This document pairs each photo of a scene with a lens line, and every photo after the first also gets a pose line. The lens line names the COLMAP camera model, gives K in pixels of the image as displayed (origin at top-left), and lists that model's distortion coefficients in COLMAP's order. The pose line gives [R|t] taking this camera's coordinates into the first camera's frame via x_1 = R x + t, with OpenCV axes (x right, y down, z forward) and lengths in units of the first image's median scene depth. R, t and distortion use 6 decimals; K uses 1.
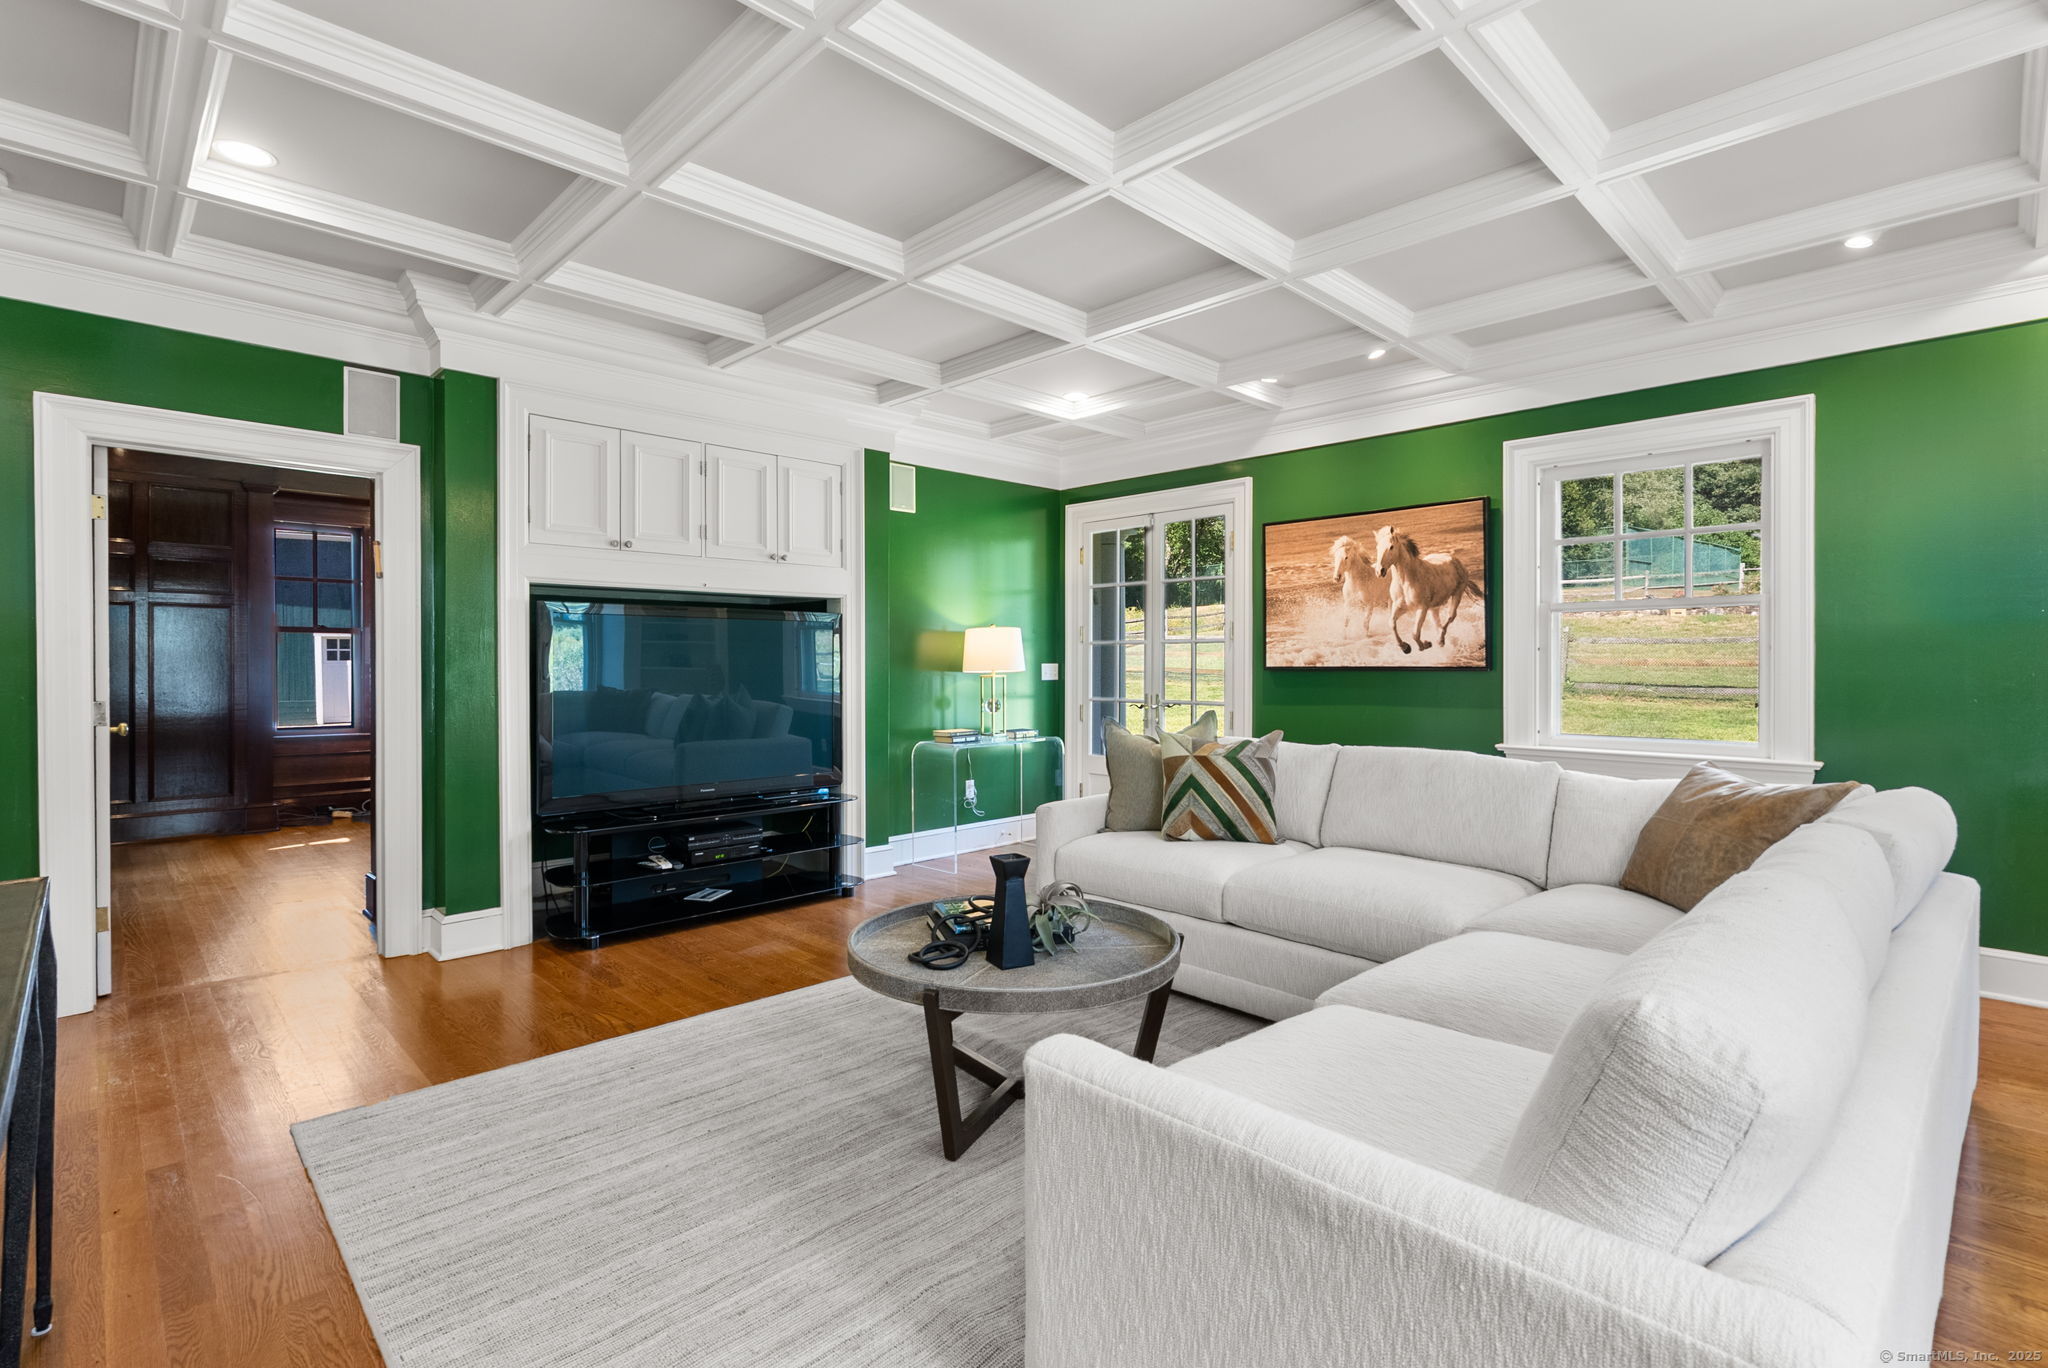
lens RADIAL K [[958.8, 0, 1026.1], [0, 958.8, 669.6], [0, 0, 1]] dist [0.000172, -0.000360]
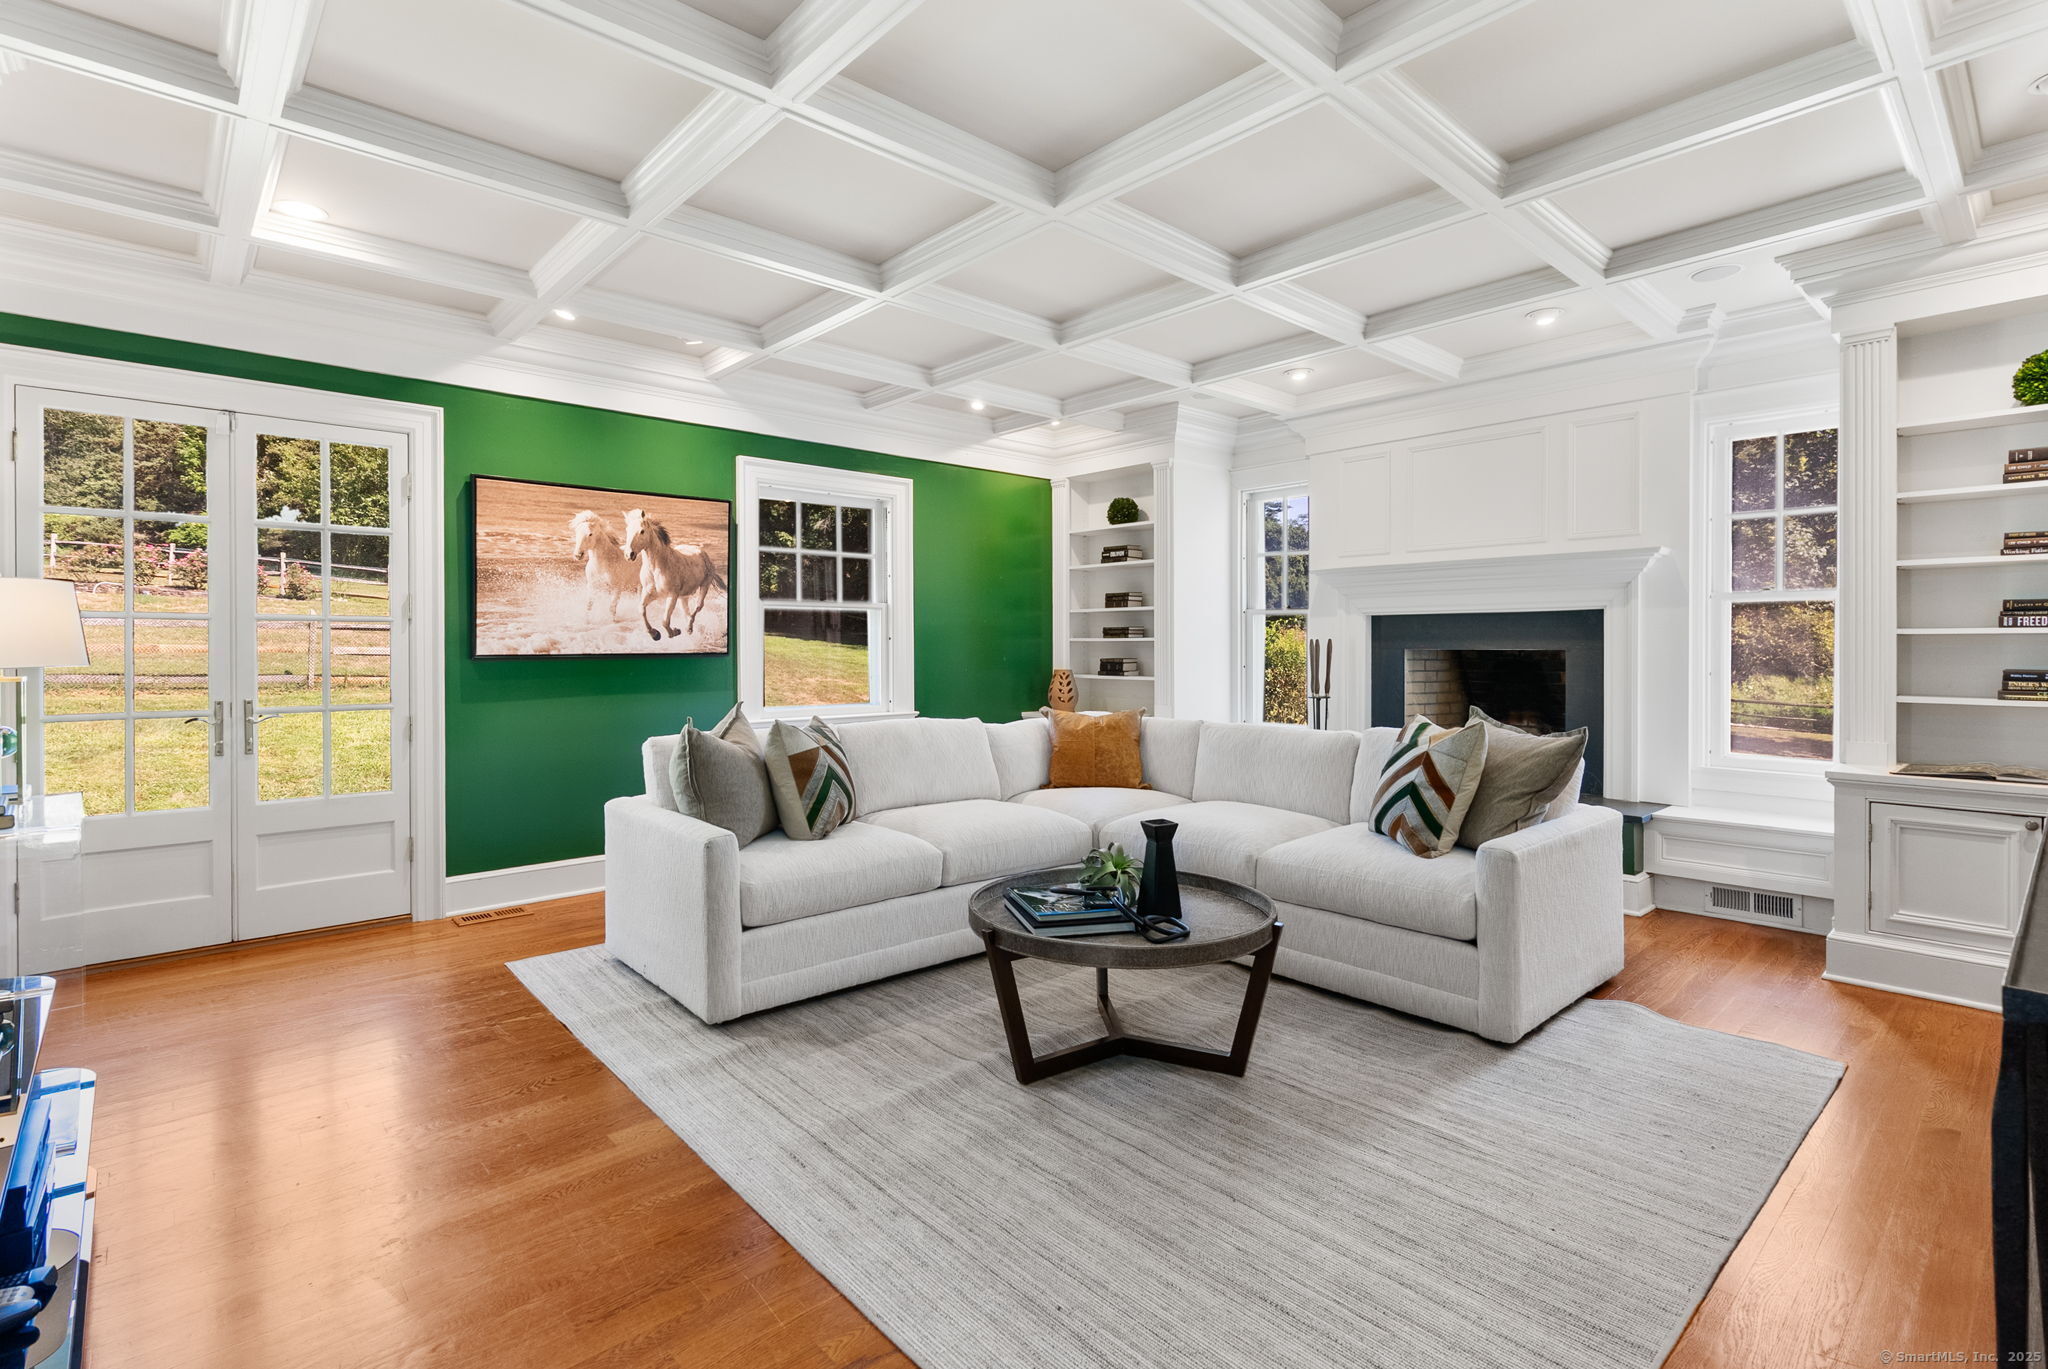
lens RADIAL K [[958.8, 0, 1025.4], [0, 958.8, 670.8], [0, 0, 1]] dist [0.000172, -0.000360]
pose [[0.041286, -0.025843, 0.998813, -0.583970], [0.008939, 0.999635, 0.025495, -0.006705], [-0.999107, 0.007875, 0.041502, 0.567914]]
